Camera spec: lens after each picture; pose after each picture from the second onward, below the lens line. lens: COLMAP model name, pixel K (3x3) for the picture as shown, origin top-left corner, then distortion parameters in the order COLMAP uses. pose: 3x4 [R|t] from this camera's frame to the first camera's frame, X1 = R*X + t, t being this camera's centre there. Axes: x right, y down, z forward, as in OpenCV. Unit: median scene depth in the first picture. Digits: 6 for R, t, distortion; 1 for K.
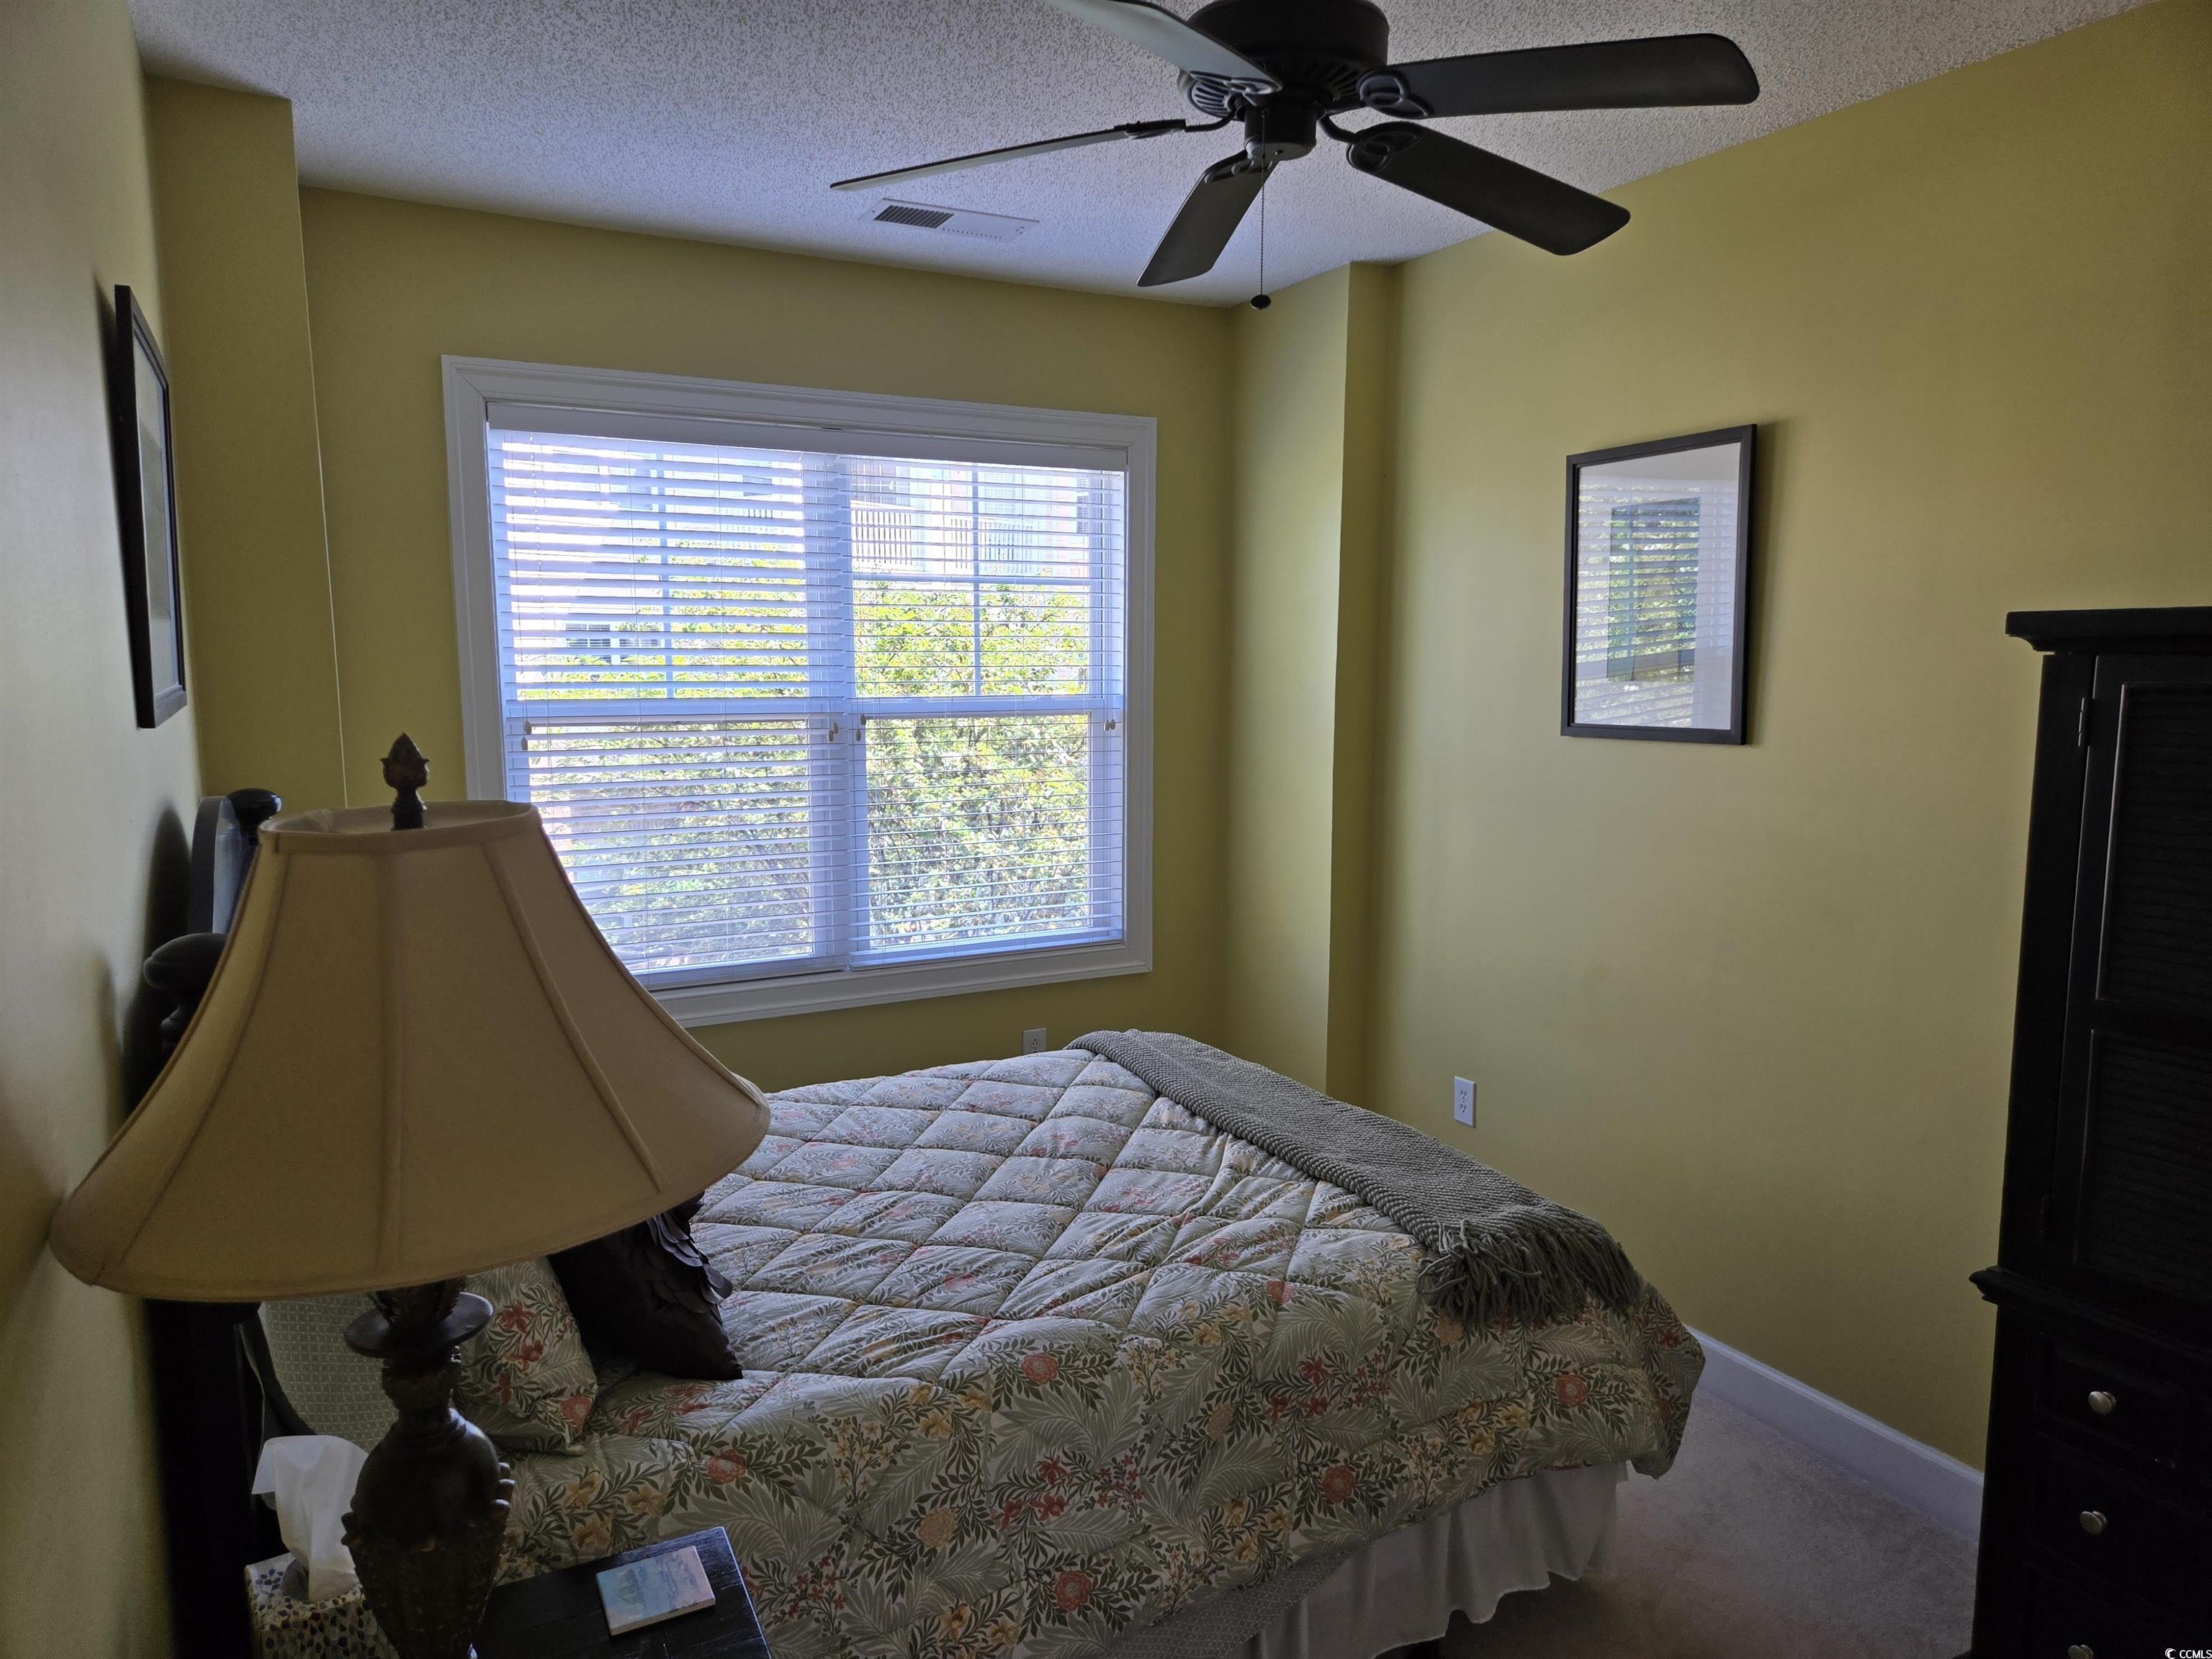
lens RADIAL K [[1468.2, 0, 1110.4], [0, 1468.2, 847.8], [0, 0, 1]] dist [0.065099, -0.057233]
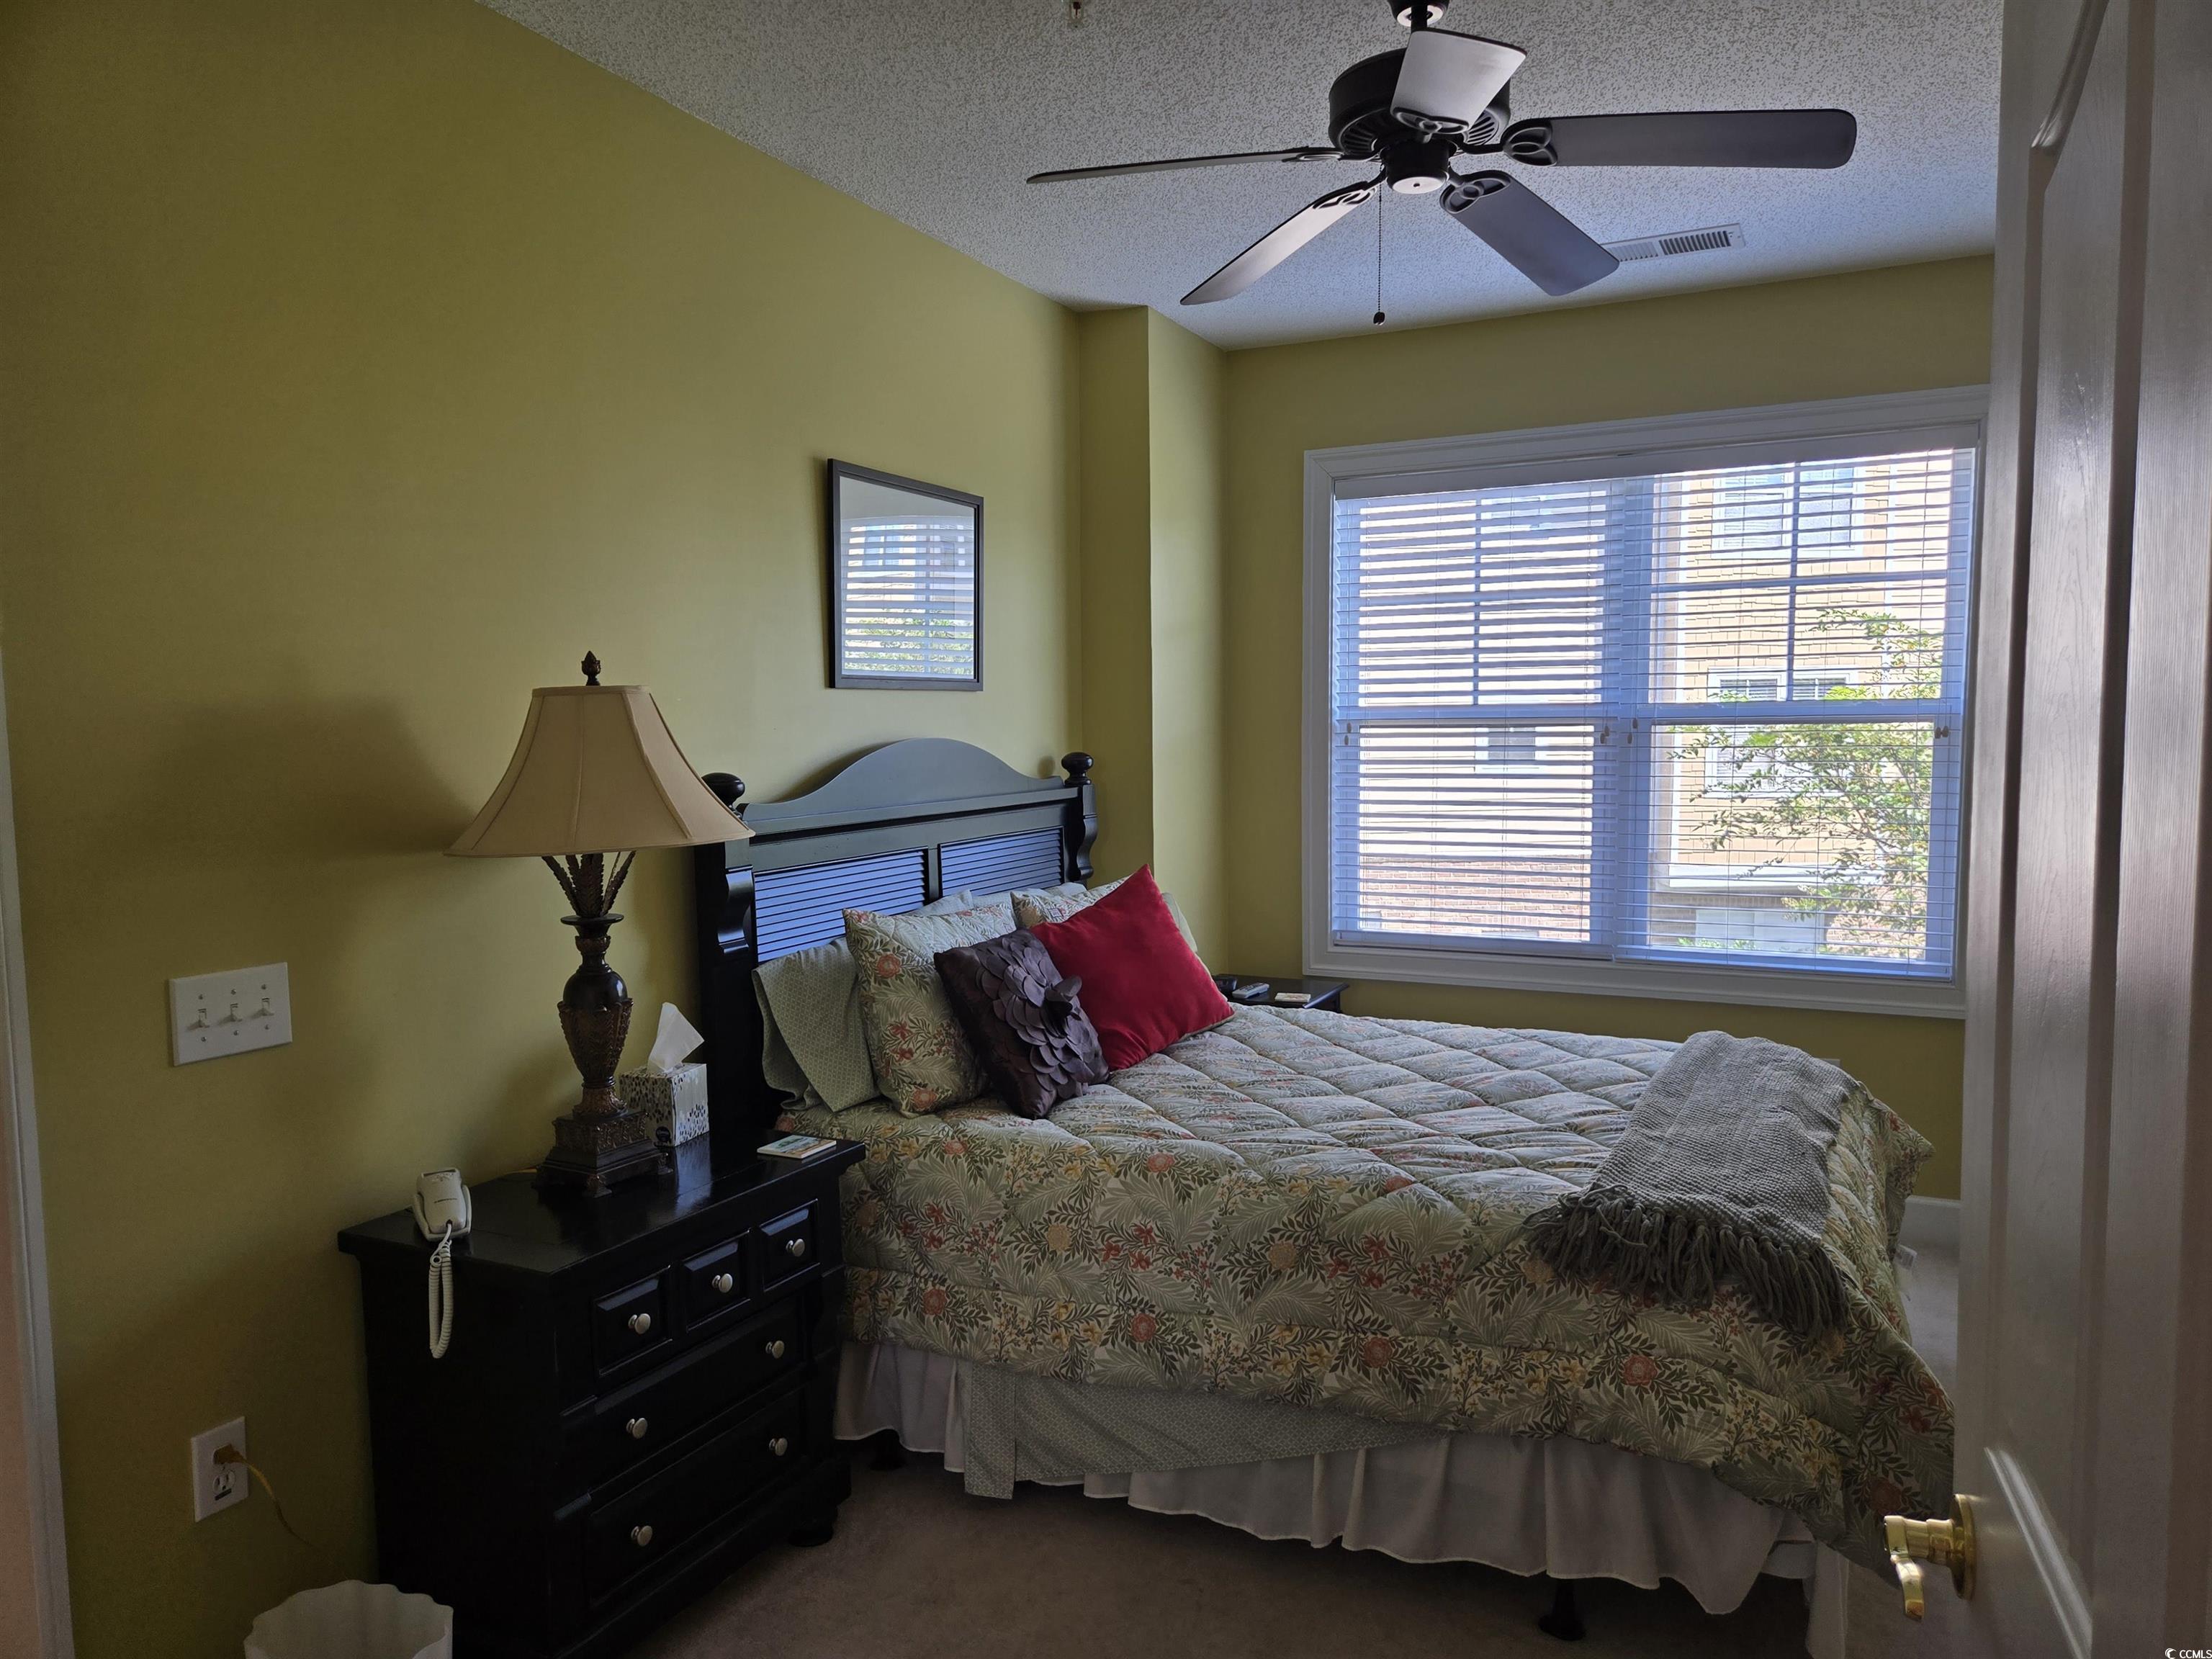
lens RADIAL K [[1465.1, 0, 1106.0], [0, 1465.1, 829.5], [0, 0, 1]] dist [0.056570, -0.048149]
pose [[0.597487, 0.053485, -0.800093, 0.903104], [-0.097609, 0.995204, -0.006364, 0.064588], [0.795916, 0.081899, 0.599842, 0.139698]]
